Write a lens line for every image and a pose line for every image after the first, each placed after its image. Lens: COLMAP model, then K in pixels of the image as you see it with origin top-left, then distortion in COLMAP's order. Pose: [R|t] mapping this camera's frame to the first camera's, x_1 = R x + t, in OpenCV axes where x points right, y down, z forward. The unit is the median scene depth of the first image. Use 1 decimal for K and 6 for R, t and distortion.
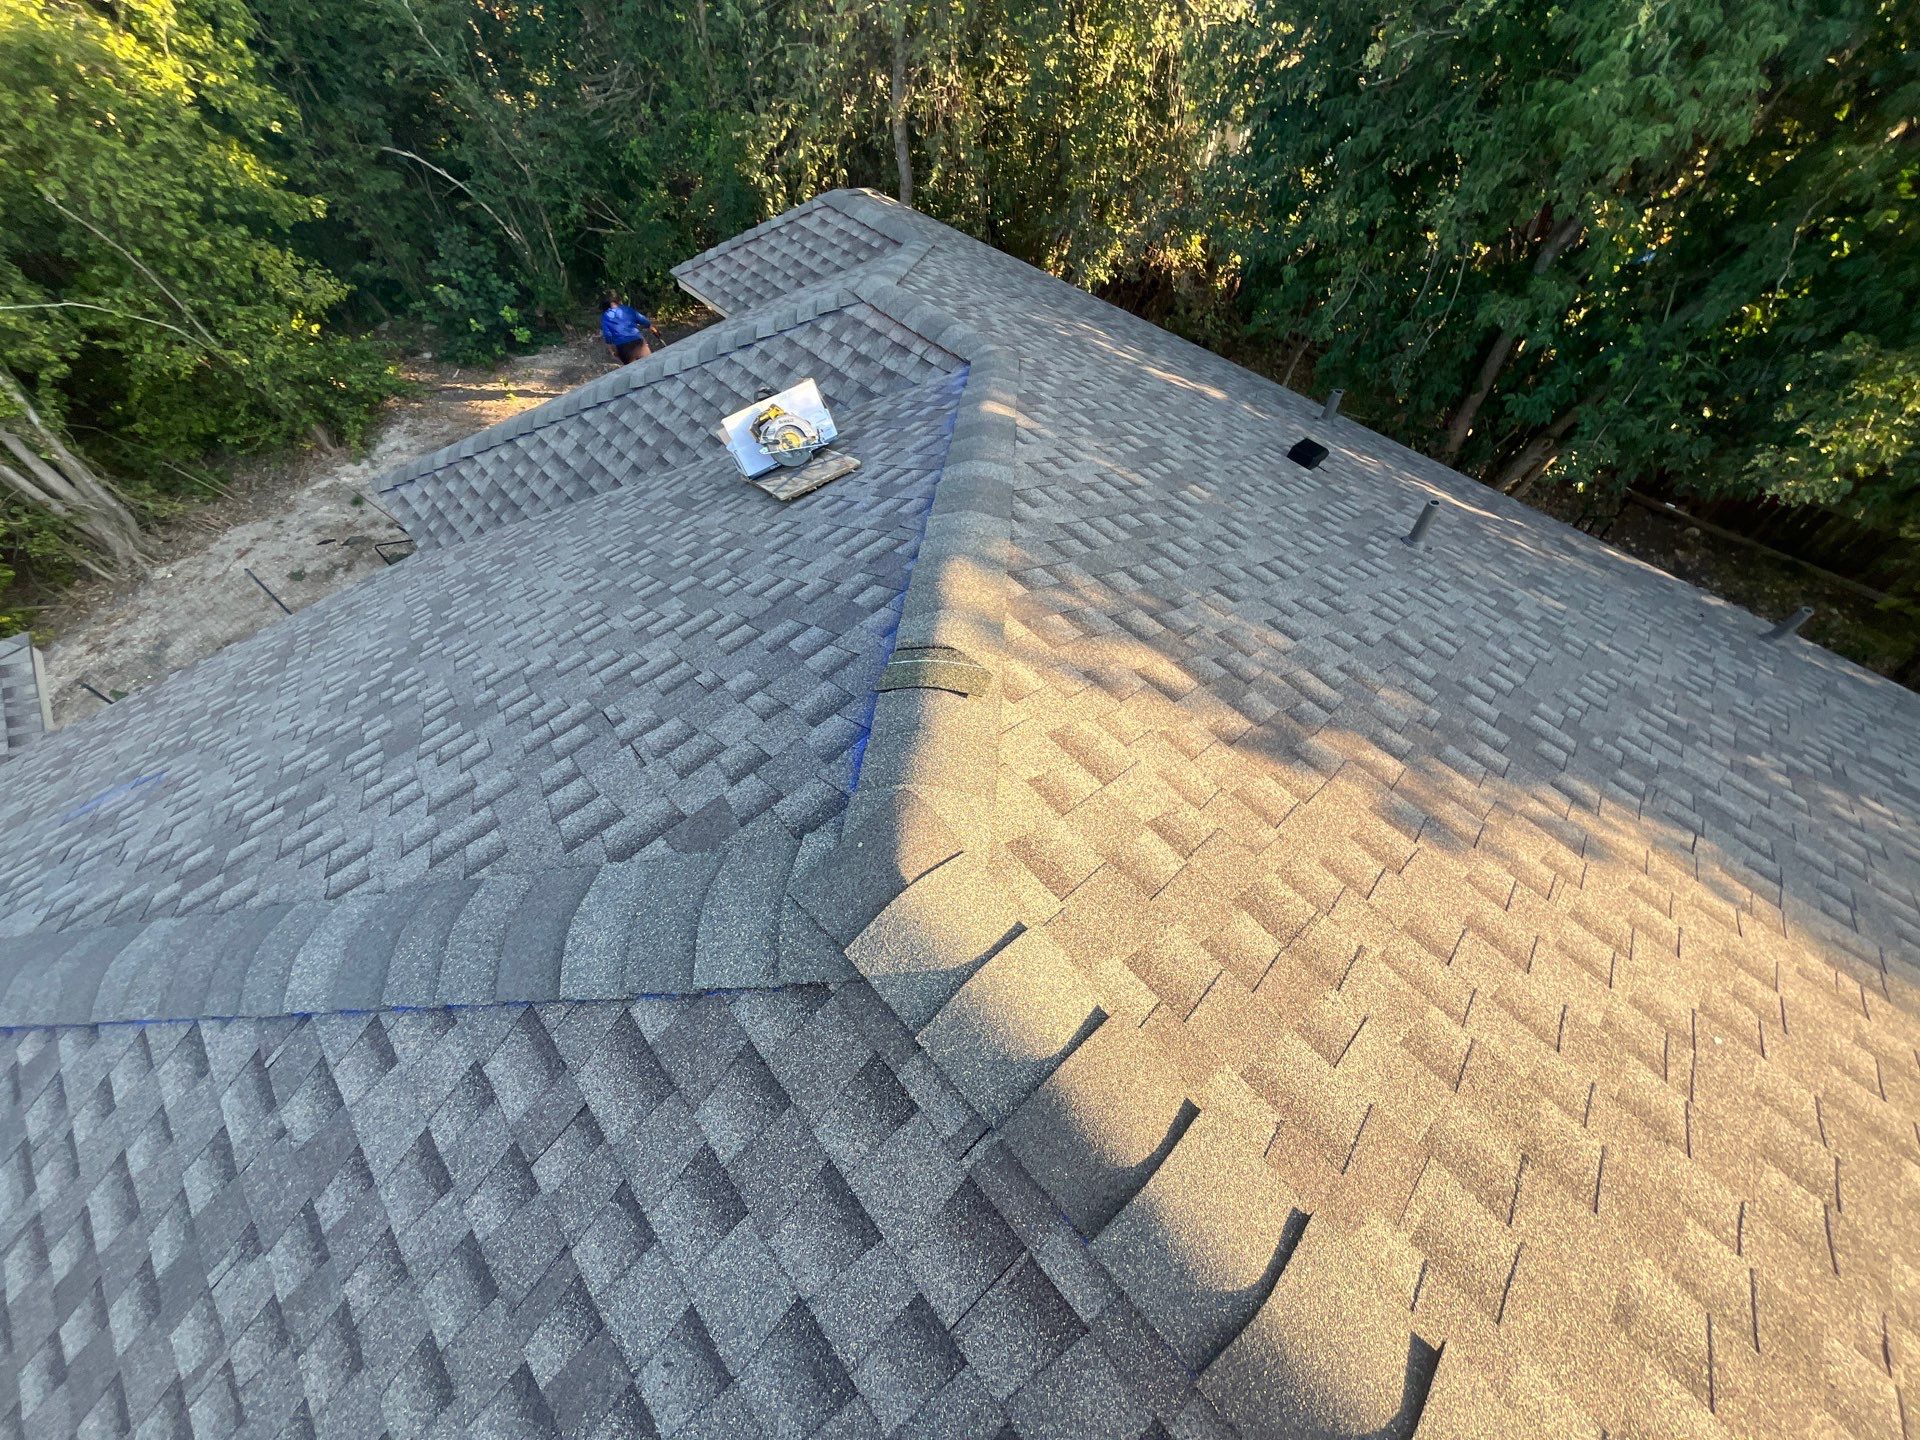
lens RADIAL K [[782.3, 0, 964.9], [0, 782.3, 717.2], [0, 0, 1]] dist [-0.003479, 0.000052]
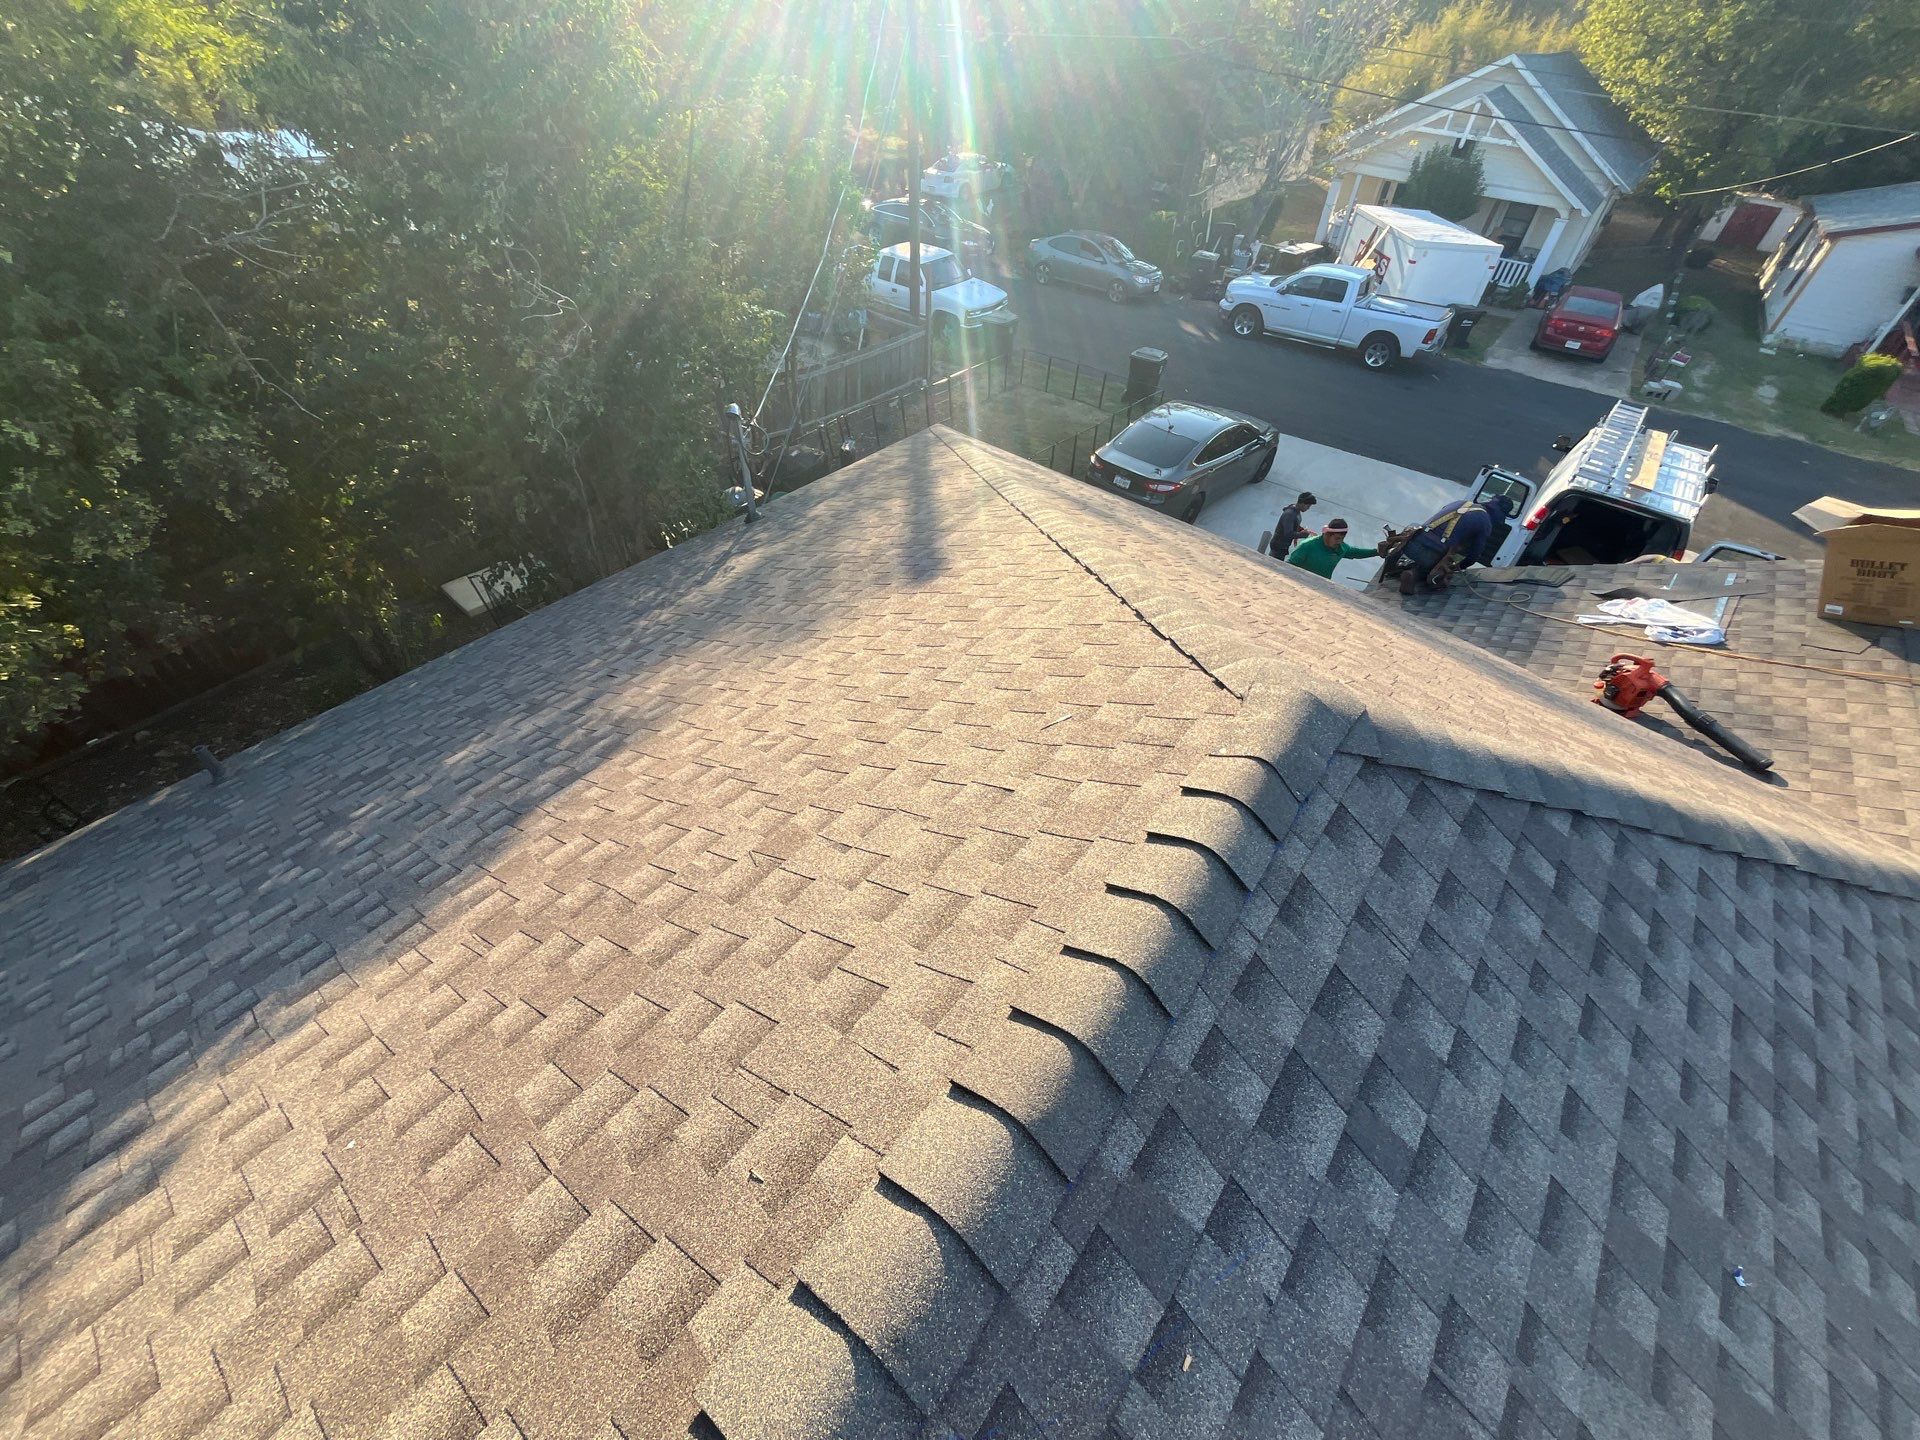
lens RADIAL K [[782.3, 0, 959.4], [0, 782.3, 717.0], [0, 0, 1]] dist [-0.003479, 0.000052]
pose [[-0.176939, -0.659293, 0.730771, 0.312166], [0.780442, 0.358399, 0.512309, 0.221207], [-0.599669, 0.660972, 0.451125, -0.242007]]
